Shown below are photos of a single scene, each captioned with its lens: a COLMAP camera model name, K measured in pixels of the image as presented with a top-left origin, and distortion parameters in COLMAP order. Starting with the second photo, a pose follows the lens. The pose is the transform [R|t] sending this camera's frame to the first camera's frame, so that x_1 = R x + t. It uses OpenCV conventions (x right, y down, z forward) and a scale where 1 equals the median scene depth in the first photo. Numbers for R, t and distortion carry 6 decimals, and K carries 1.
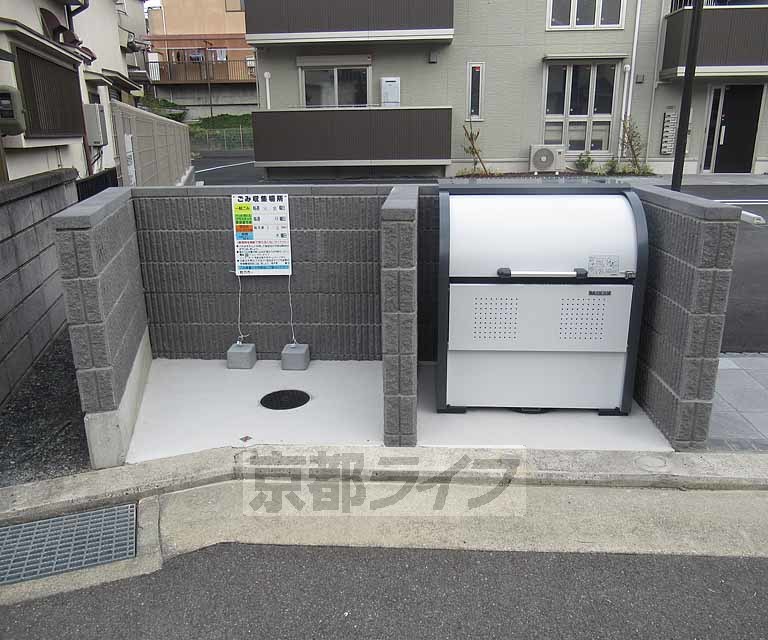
lens RADIAL K [[602.3, 0, 388.0], [0, 602.3, 287.8], [0, 0, 1]] dist [-0.005629, 0.002230]
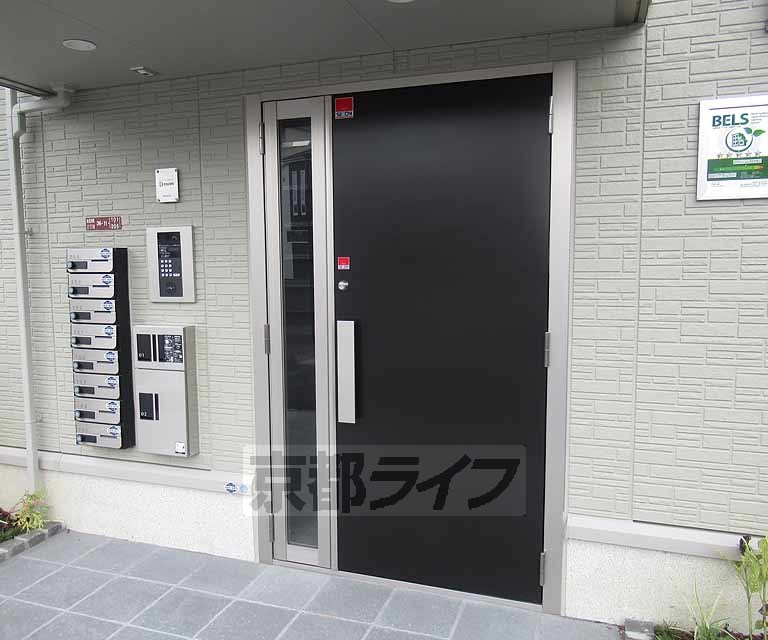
lens RADIAL K [[645.7, 0, 384.0], [0, 645.7, 320.0], [0, 0, 1]] dist [-0.001908, 0.003224]
pose [[0.962684, 0.024541, -0.269512, 0.608464], [-0.072304, 0.983002, -0.168758, -0.234797], [0.260790, 0.181947, 0.948095, 0.811546]]
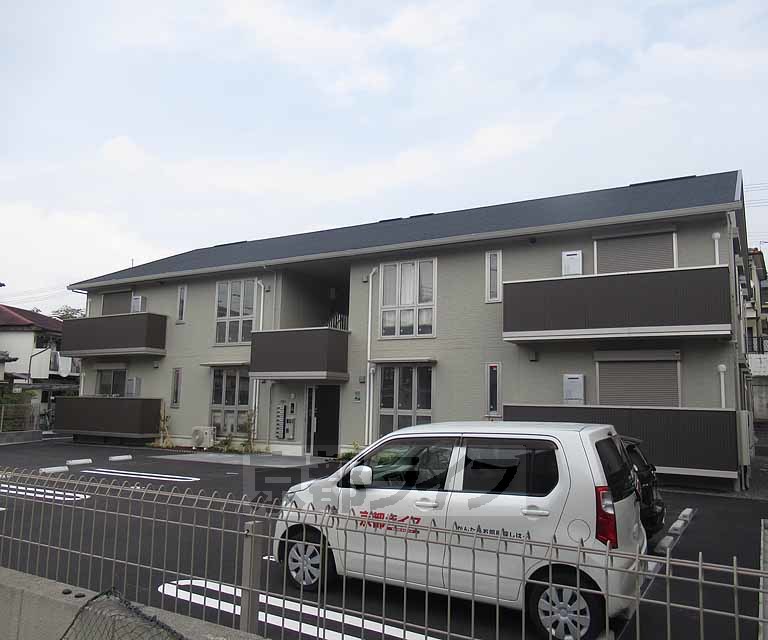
lens RADIAL K [[645.7, 0, 384.0], [0, 645.7, 320.0], [0, 0, 1]] dist [-0.001908, 0.003224]
pose [[0.891773, -0.031935, -0.451355, 1.253494], [-0.153515, 0.916989, -0.368191, 0.008839], [0.425645, 0.397632, 0.812844, -0.076794]]
